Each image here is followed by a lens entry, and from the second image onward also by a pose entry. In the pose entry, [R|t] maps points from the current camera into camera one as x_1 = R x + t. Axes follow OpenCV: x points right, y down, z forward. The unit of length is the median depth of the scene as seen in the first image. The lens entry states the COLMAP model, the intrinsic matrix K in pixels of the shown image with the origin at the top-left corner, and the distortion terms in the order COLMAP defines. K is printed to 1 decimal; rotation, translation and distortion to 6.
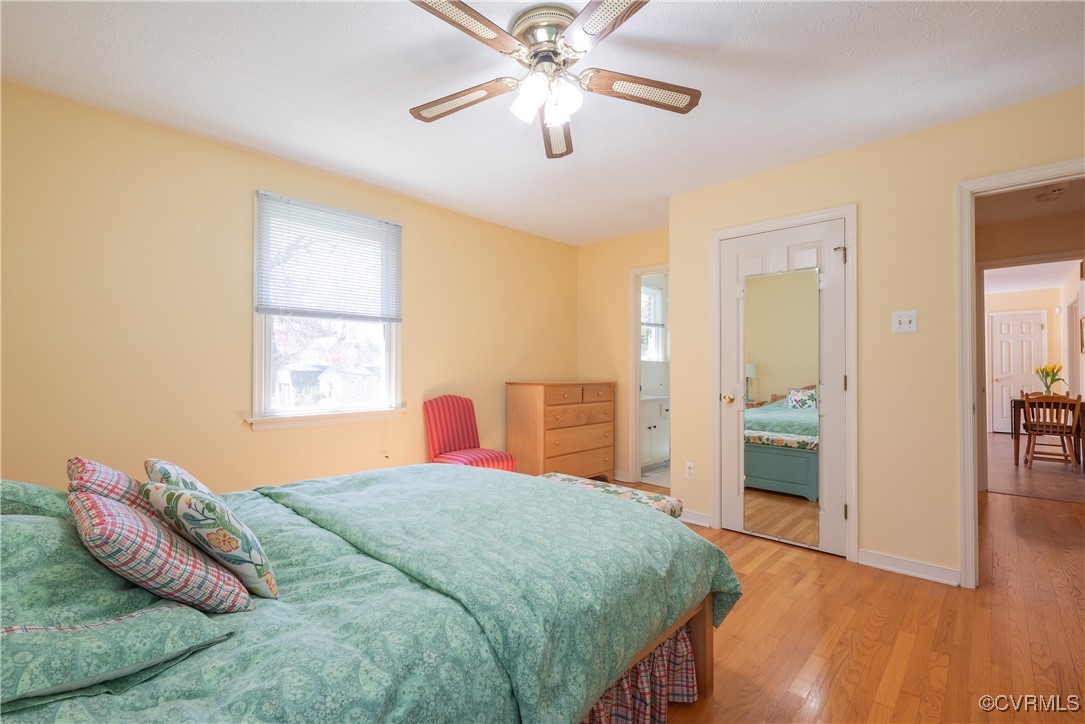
lens RADIAL K [[481.6, 0, 541.6], [0, 481.6, 362.2], [0, 0, 1]] dist [-0.003187, 0.001634]
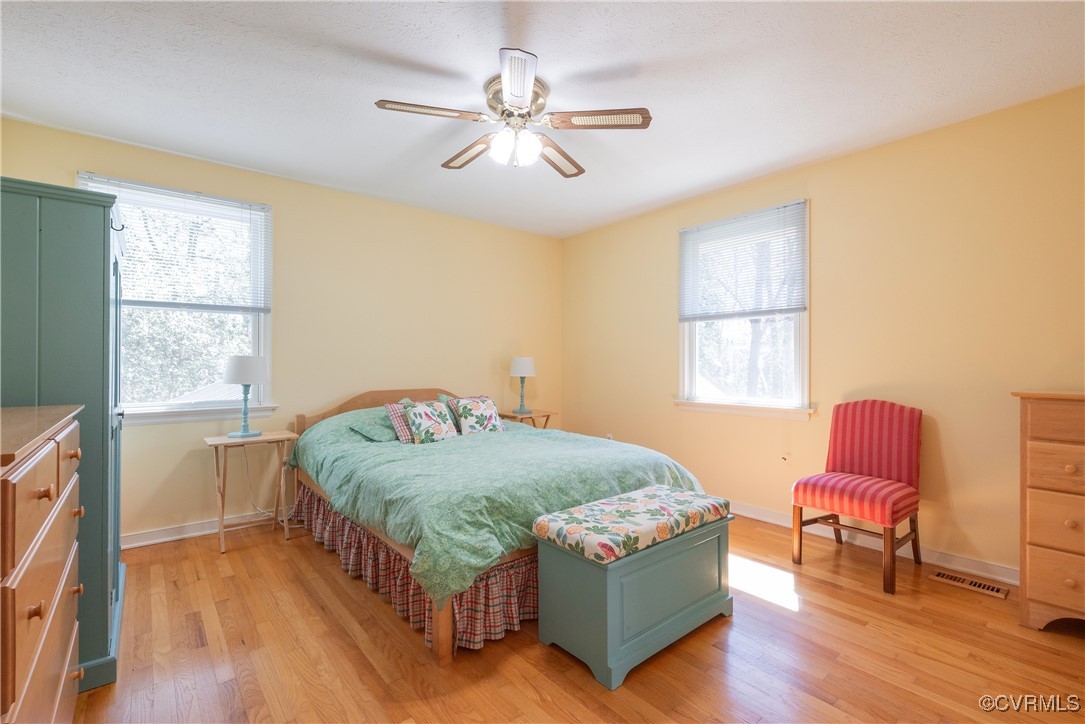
lens RADIAL K [[481.6, 0, 541.6], [0, 481.6, 362.2], [0, 0, 1]] dist [-0.003187, 0.001634]
pose [[-0.121044, -0.003300, -0.992642, 0.804493], [0.011407, 0.999924, -0.004715, 0.011311], [0.992582, -0.011894, -0.120997, 0.790730]]
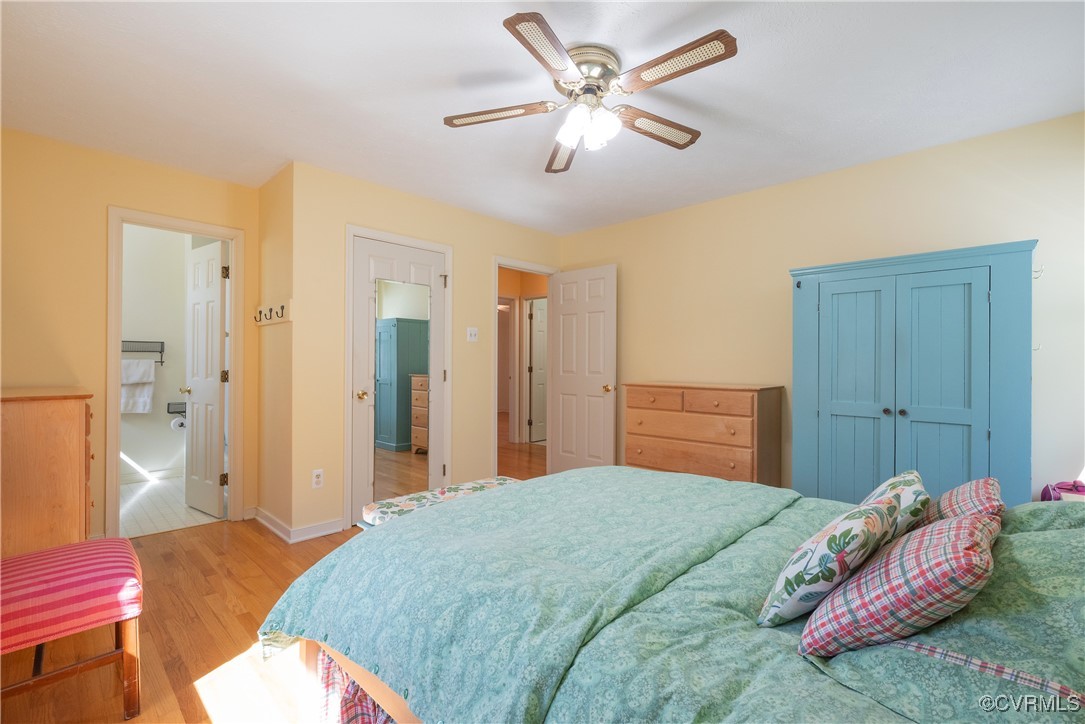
lens RADIAL K [[481.6, 0, 541.6], [0, 481.6, 362.2], [0, 0, 1]] dist [-0.003187, 0.001634]
pose [[0.007416, -0.000143, 0.999972, -0.720378], [-0.017926, 0.999839, 0.000276, -0.000307], [-0.999812, -0.017927, 0.007412, 0.710637]]
